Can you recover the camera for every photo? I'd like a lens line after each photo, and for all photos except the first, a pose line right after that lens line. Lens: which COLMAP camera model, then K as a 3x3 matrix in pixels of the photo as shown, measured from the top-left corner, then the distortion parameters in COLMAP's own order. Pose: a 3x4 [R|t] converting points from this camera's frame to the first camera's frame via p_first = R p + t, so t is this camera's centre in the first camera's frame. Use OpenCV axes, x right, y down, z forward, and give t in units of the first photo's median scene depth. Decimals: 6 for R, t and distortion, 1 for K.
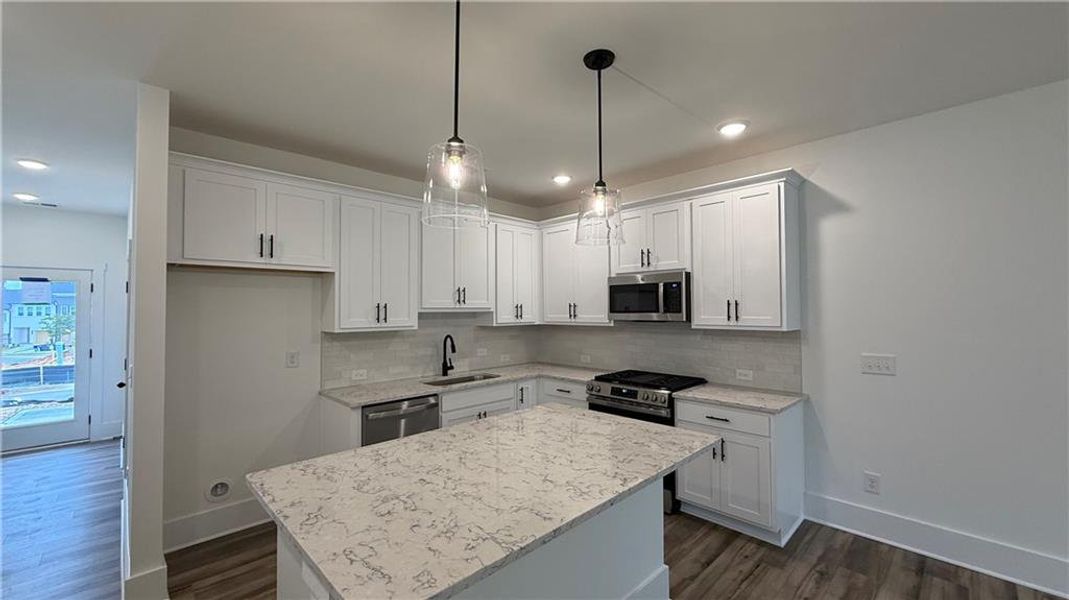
lens RADIAL K [[425.7, 0, 533.2], [0, 425.7, 298.8], [0, 0, 1]] dist [-0.000382, -0.000511]
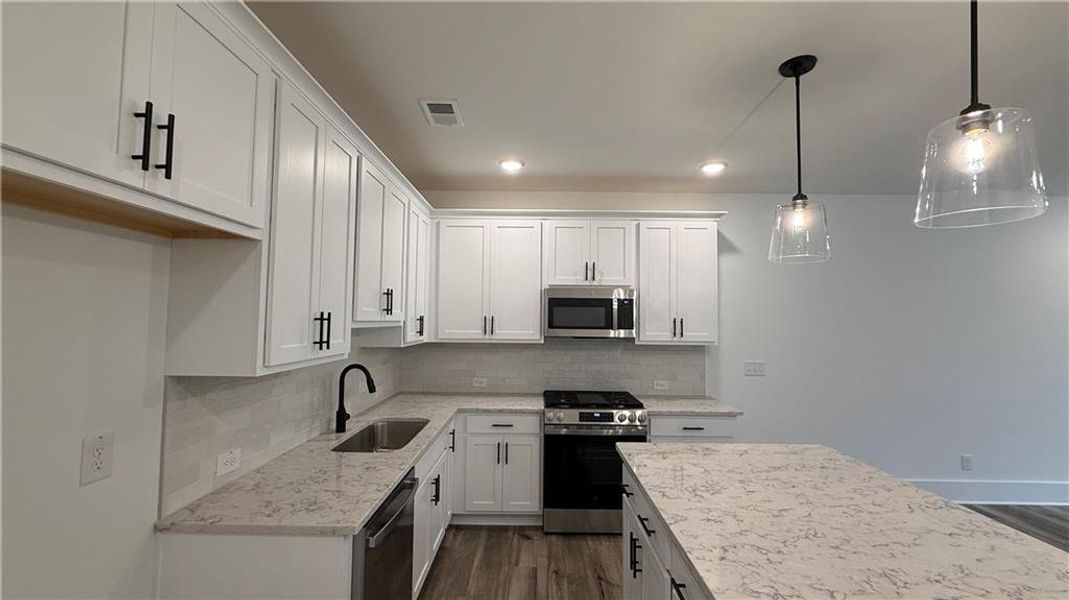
lens RADIAL K [[425.7, 0, 533.2], [0, 425.7, 301.4], [0, 0, 1]] dist [-0.000382, -0.000511]
pose [[0.705183, 0.044965, 0.707598, -0.533435], [-0.033221, 0.998986, -0.030374, 0.004739], [-0.708247, -0.002088, 0.705962, 0.445177]]
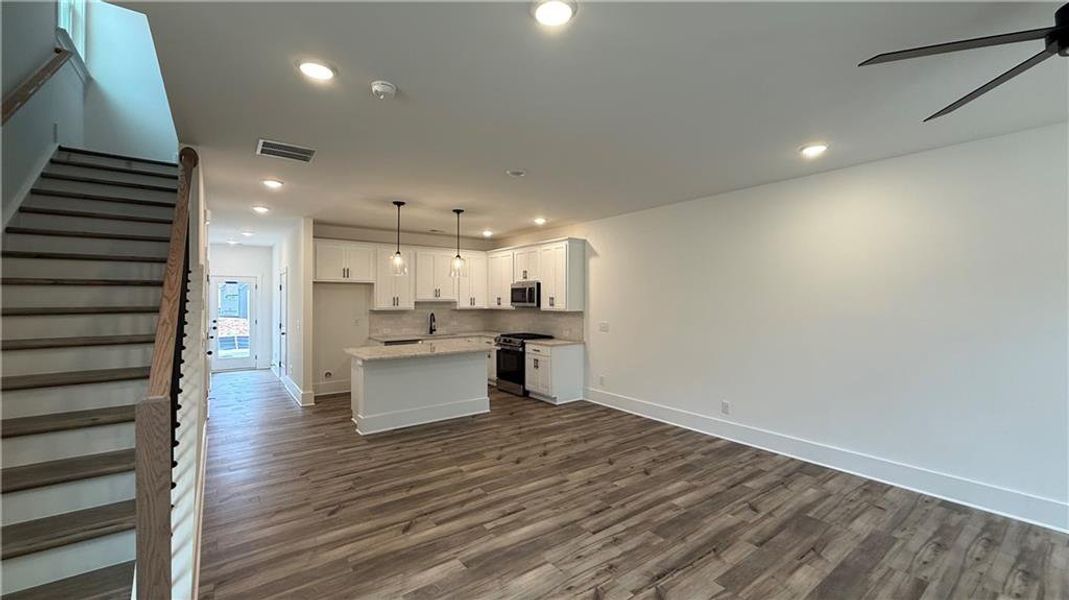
lens RADIAL K [[425.7, 0, 534.2], [0, 425.7, 297.4], [0, 0, 1]] dist [-0.000382, -0.000511]
pose [[0.991531, 0.006990, -0.129679, 0.601896], [-0.004256, 0.999763, 0.021348, -0.035715], [0.129798, -0.020616, 0.991326, -1.015992]]
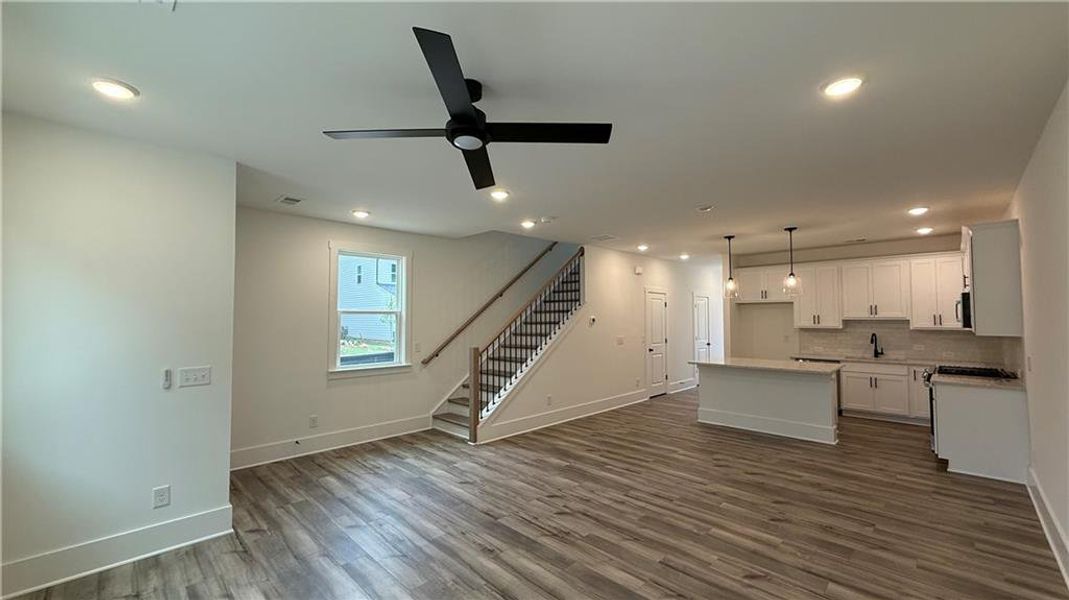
lens RADIAL K [[425.7, 0, 531.8], [0, 425.7, 298.1], [0, 0, 1]] dist [-0.000382, -0.000511]
pose [[0.016400, -0.037122, -0.999176, 1.710997], [0.027901, 0.998938, -0.036656, -0.034976], [0.999476, -0.027277, 0.017418, -0.443103]]
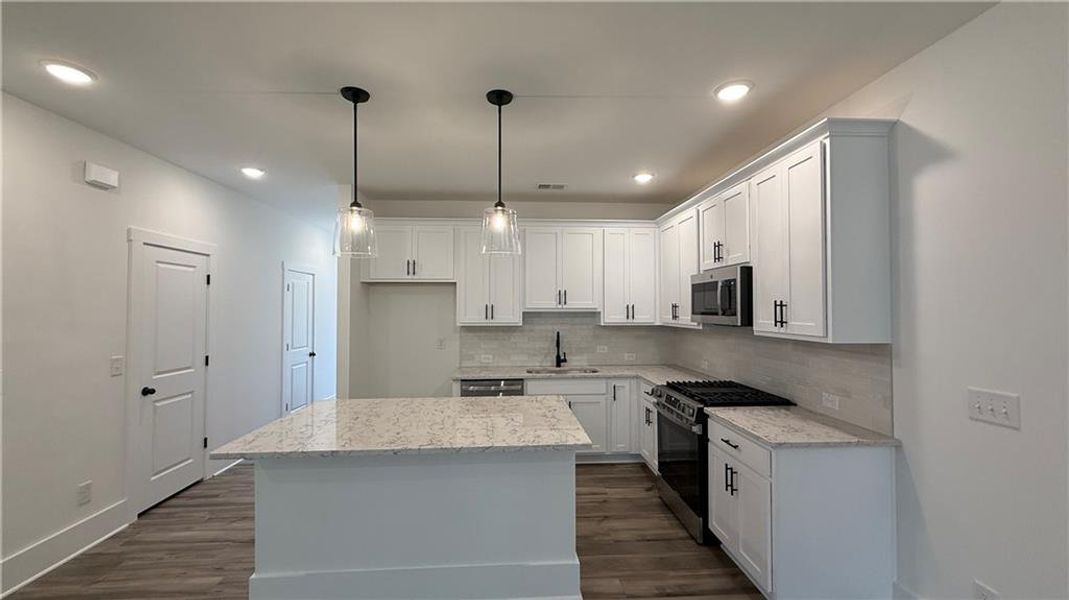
lens RADIAL K [[425.7, 0, 533.2], [0, 425.7, 298.6], [0, 0, 1]] dist [-0.000382, -0.000511]
pose [[0.757156, -0.009435, -0.653166, 0.583140], [0.012671, 0.999920, 0.000244, -0.006018], [0.653111, -0.008461, 0.757215, 0.102367]]
